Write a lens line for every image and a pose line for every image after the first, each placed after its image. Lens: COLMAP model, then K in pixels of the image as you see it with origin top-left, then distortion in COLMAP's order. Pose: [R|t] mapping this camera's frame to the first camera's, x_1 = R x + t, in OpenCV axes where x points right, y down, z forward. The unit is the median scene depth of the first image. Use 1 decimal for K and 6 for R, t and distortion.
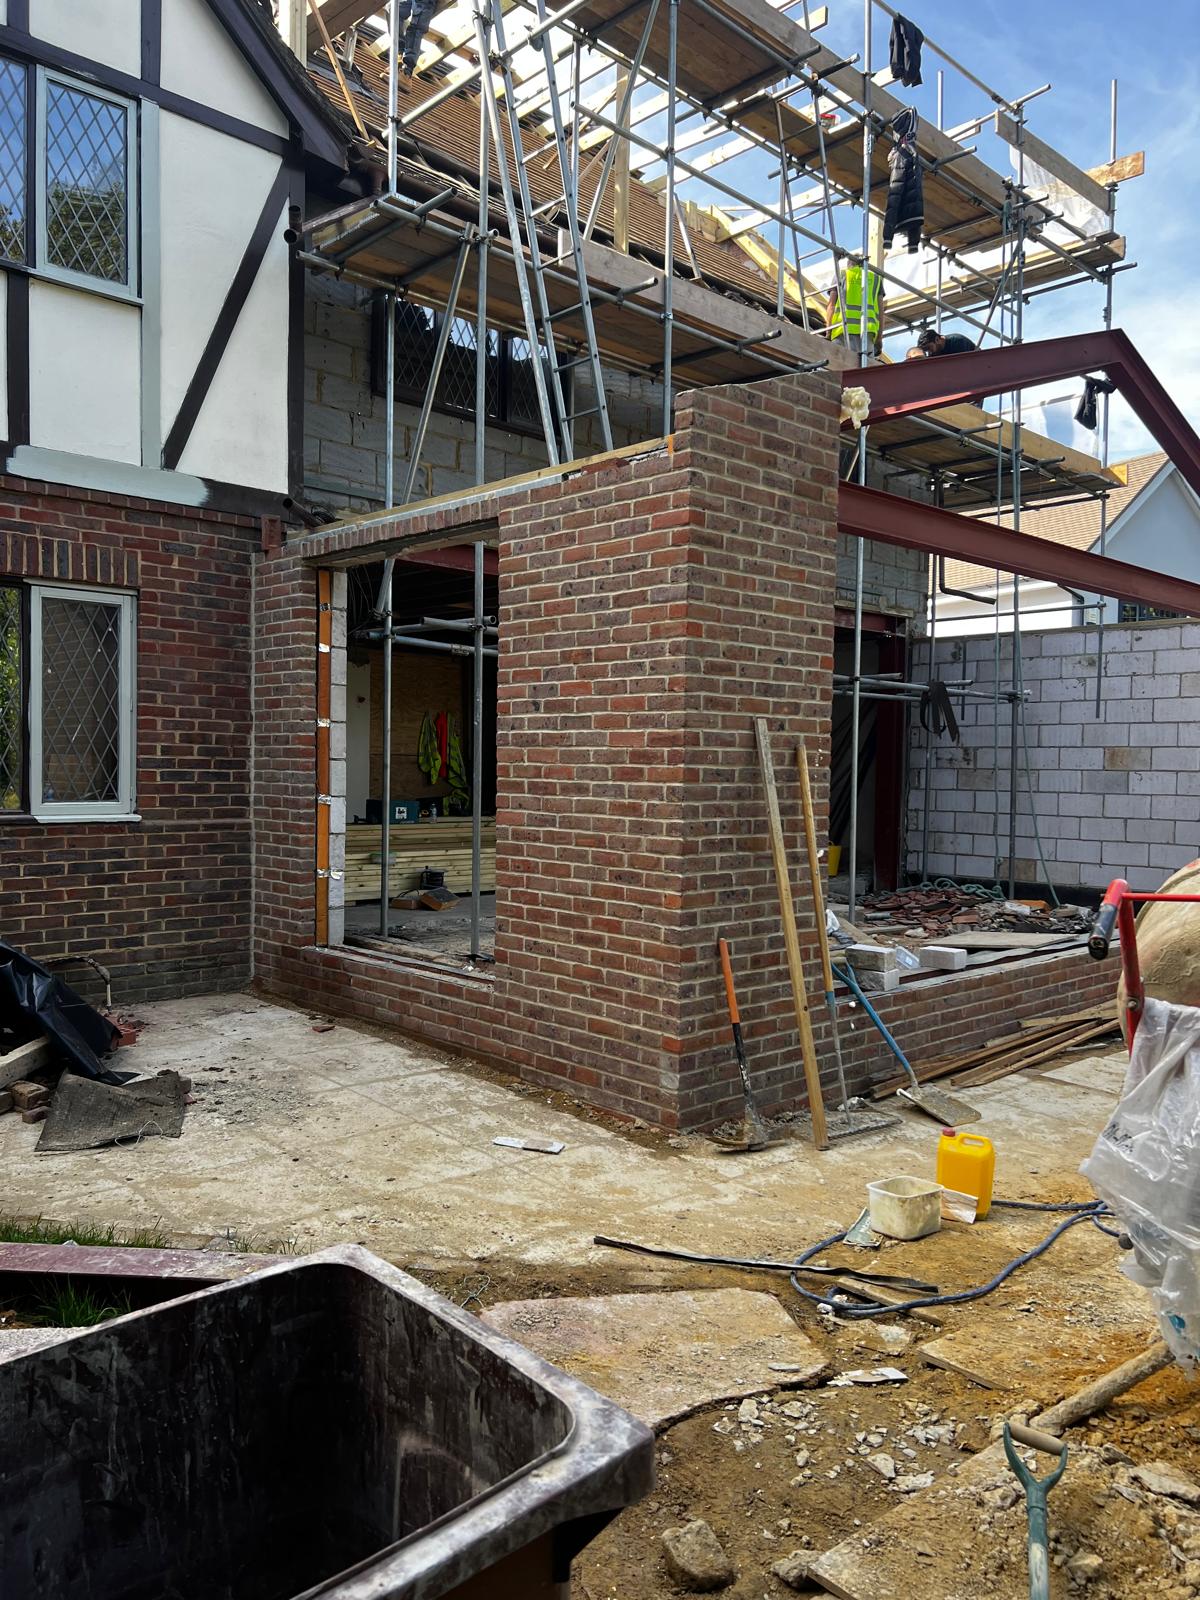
lens RADIAL K [[1188.6, 0, 612.6], [0, 1188.6, 798.0], [0, 0, 1]] dist [0.054909, -0.045370]
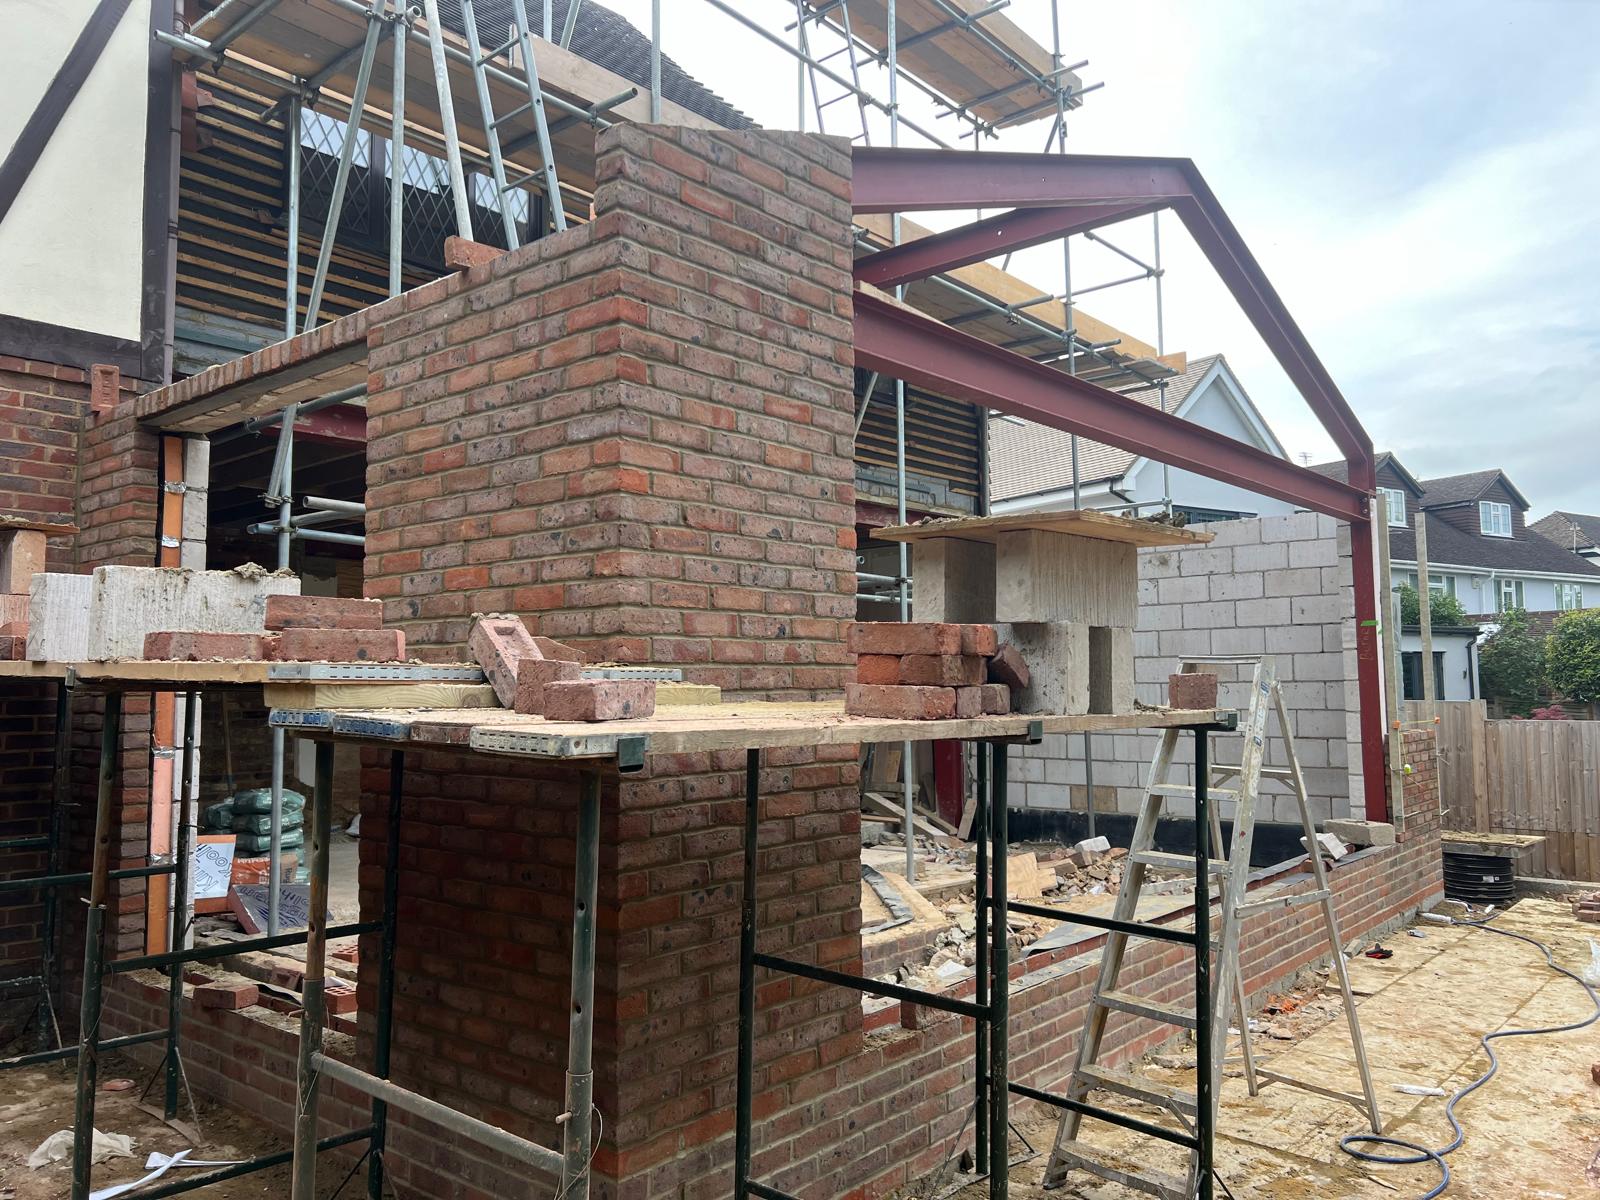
lens RADIAL K [[1215.5, 0, 794.1], [0, 1215.5, 586.1], [0, 0, 1]] dist [0.076801, -0.088654]
pose [[0.994563, -0.017388, 0.102676, 0.036477], [0.028659, 0.993591, -0.109341, -0.004287], [-0.100117, 0.111689, 0.988687, 0.145841]]
